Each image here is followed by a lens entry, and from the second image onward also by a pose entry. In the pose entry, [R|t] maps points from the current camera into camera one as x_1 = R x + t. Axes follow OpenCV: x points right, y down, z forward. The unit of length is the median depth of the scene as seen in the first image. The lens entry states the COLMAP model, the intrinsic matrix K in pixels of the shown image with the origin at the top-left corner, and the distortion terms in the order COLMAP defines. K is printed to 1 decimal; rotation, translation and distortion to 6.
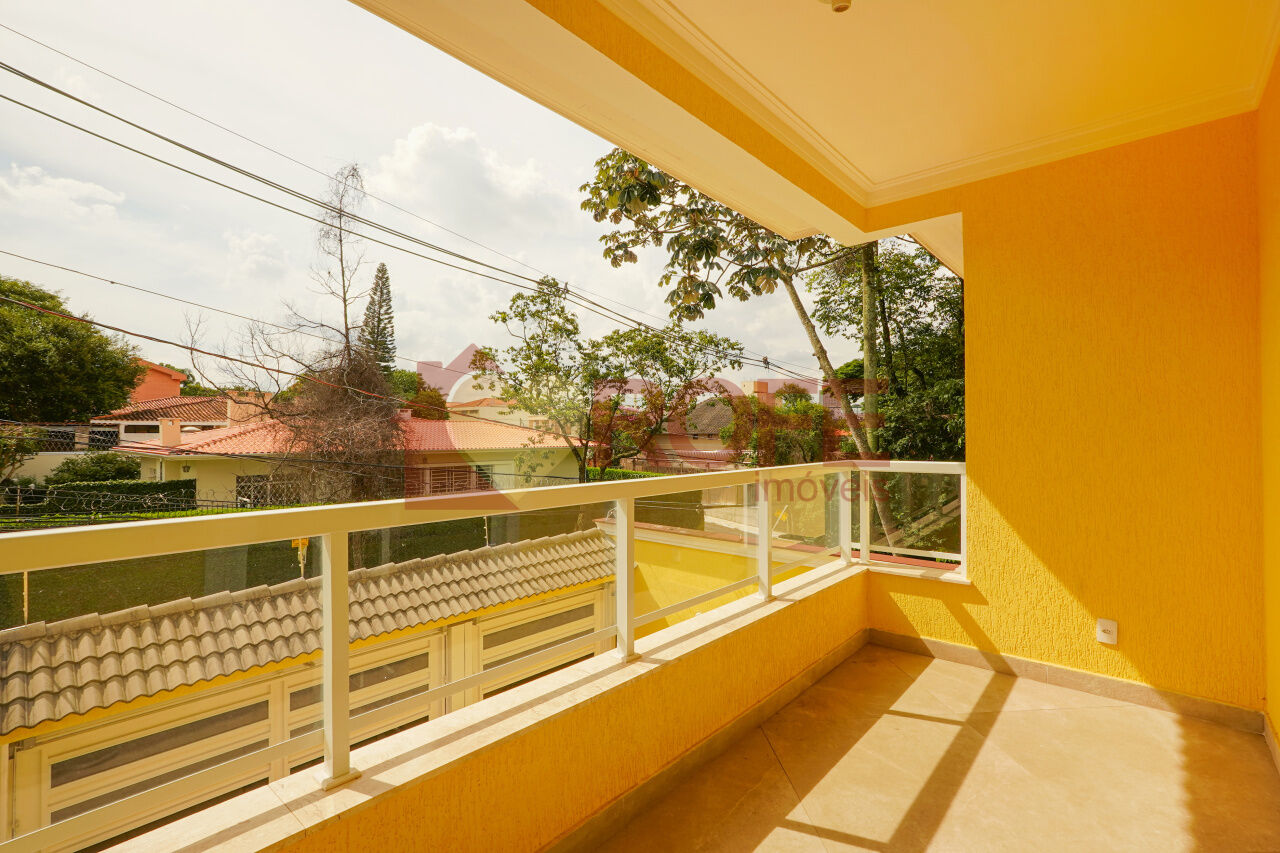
lens RADIAL K [[585.8, 0, 640.0], [0, 585.8, 426.5], [0, 0, 1]] dist [-0.024026, 0.010863]
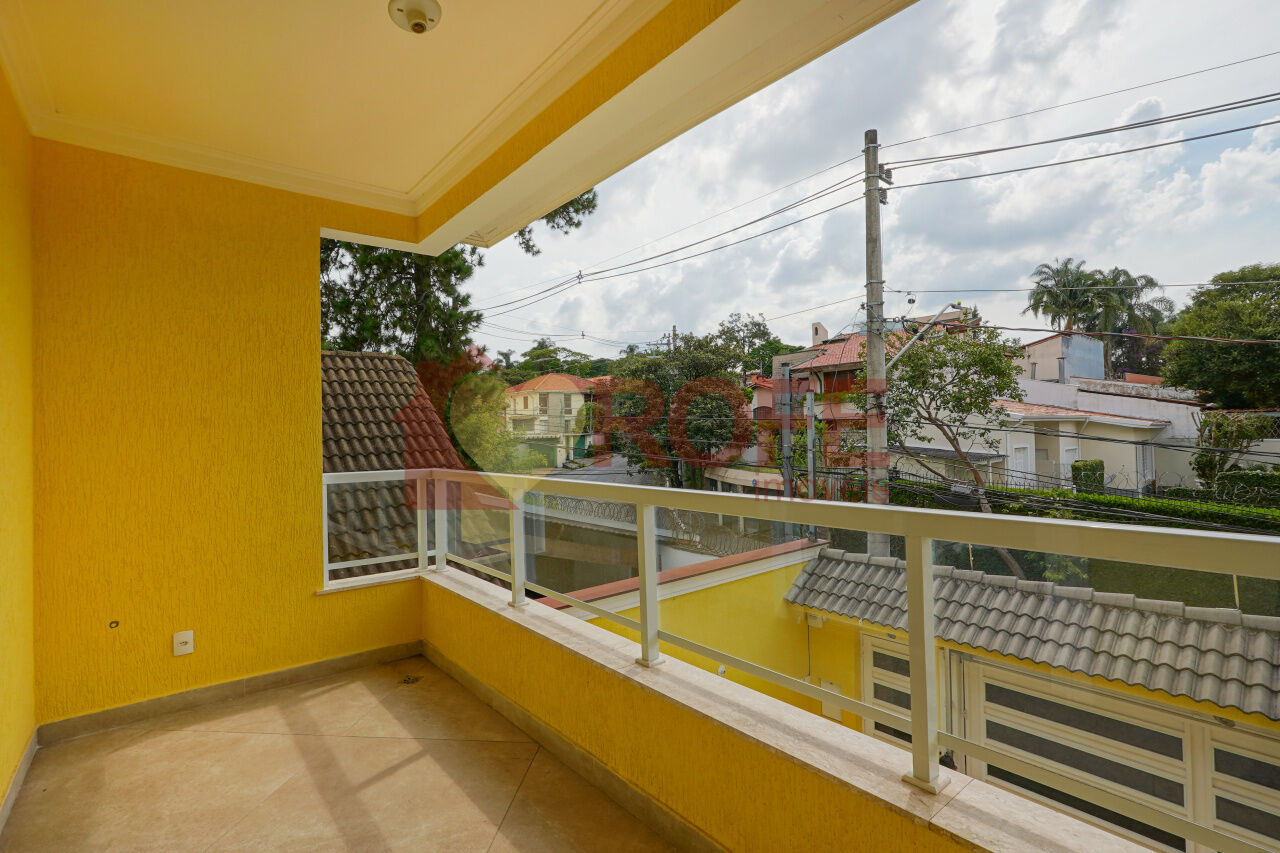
lens RADIAL K [[578.8, 0, 634.8], [0, 578.8, 422.0], [0, 0, 1]] dist [-0.038874, 0.017942]
pose [[-0.154033, -0.017004, -0.987919, 0.321808], [0.035177, 0.999124, -0.022682, 0.001716], [0.987439, -0.038246, -0.153300, 0.381151]]
